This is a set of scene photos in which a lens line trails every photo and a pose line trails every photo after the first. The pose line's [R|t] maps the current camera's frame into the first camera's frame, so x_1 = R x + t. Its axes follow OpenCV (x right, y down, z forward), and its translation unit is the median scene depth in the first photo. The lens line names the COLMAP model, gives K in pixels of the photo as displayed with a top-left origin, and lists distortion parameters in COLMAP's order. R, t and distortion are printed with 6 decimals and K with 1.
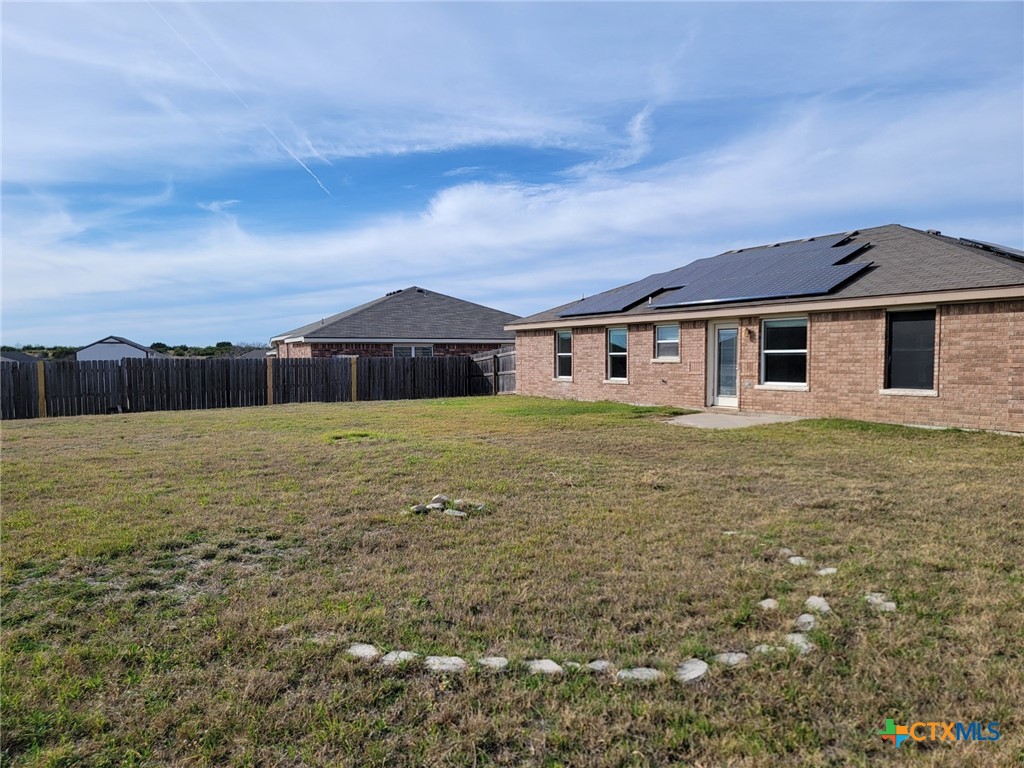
lens RADIAL K [[726.5, 0, 511.2], [0, 726.5, 386.0], [0, 0, 1]] dist [0.052438, -0.009348]
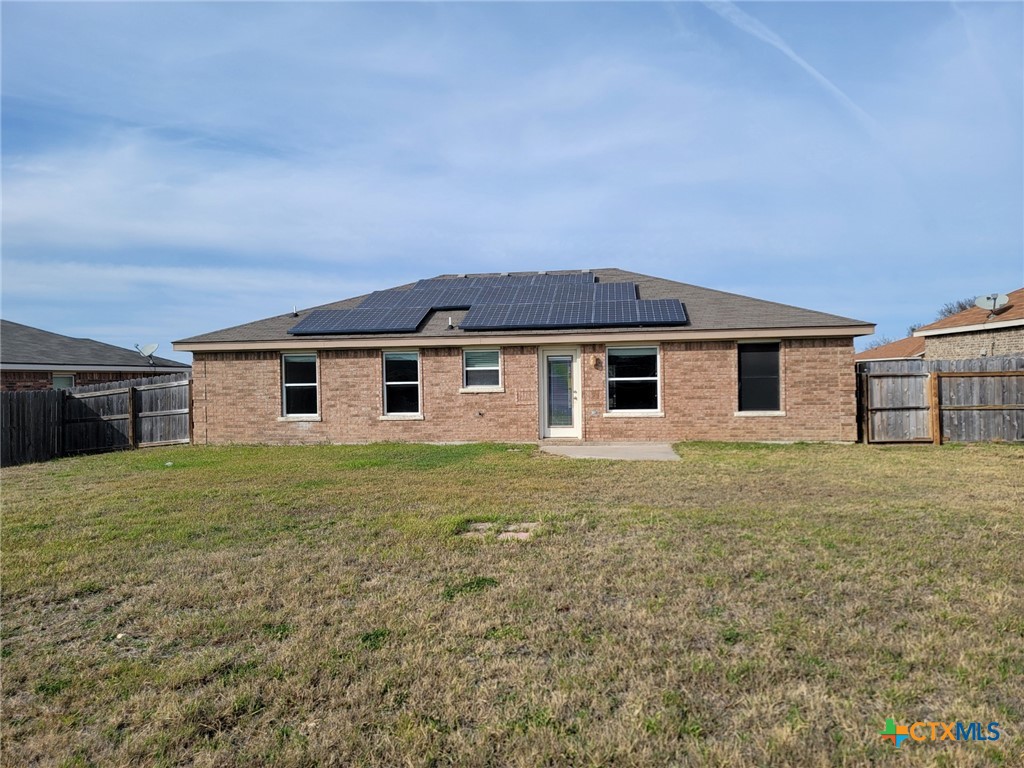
lens RADIAL K [[726.5, 0, 512.1], [0, 726.5, 378.7], [0, 0, 1]] dist [0.052438, -0.009348]
pose [[0.650281, 0.002530, 0.759690, -0.481516], [0.042536, 0.998304, -0.039735, -0.014039], [-0.758502, 0.058153, 0.649070, 0.452771]]
